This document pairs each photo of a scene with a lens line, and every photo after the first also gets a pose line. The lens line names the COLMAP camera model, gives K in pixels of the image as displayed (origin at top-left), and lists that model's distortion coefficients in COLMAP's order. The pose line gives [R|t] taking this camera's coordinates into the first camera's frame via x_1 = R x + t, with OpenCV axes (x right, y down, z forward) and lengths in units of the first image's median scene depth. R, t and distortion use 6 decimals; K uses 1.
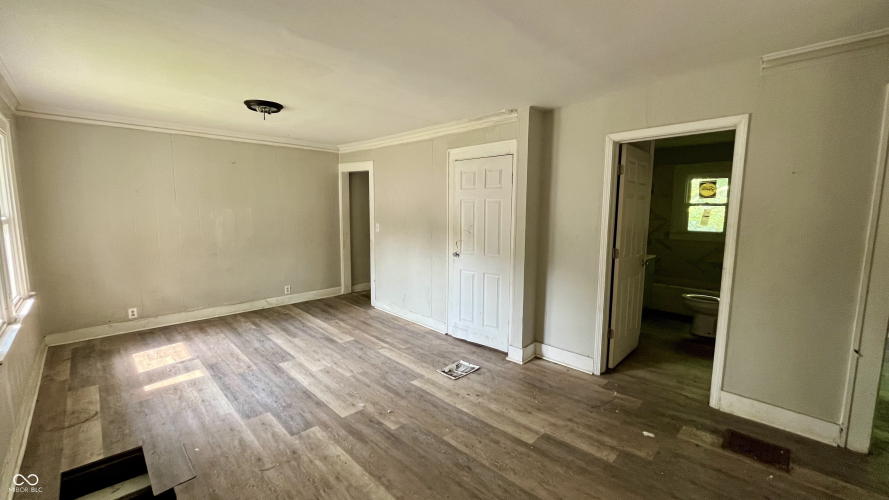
lens RADIAL K [[360.9, 0, 444.1], [0, 360.9, 249.2], [0, 0, 1]] dist [-0.000234, 0.000087]
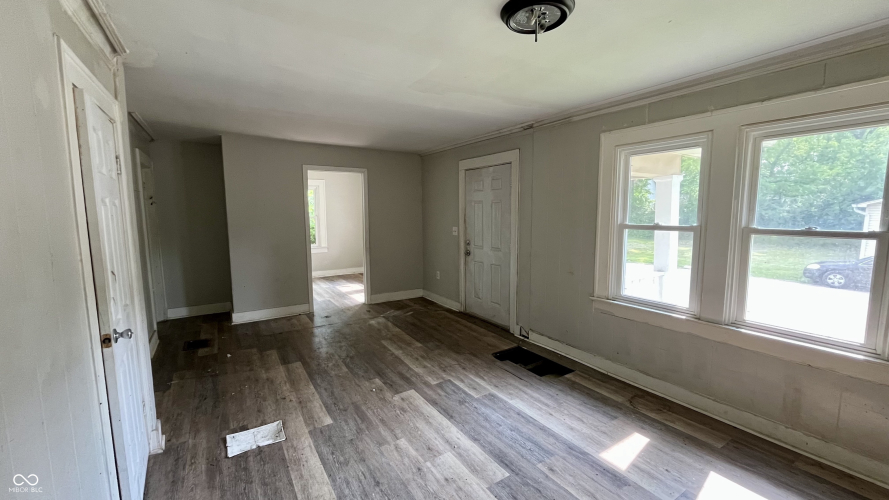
lens RADIAL K [[360.9, 0, 445.2], [0, 360.9, 249.7], [0, 0, 1]] dist [-0.000234, 0.000087]
pose [[-0.976836, -0.022595, 0.212791, -0.600675], [0.025814, 0.974704, 0.222002, -0.233847], [-0.212425, 0.222353, -0.951543, 1.920029]]
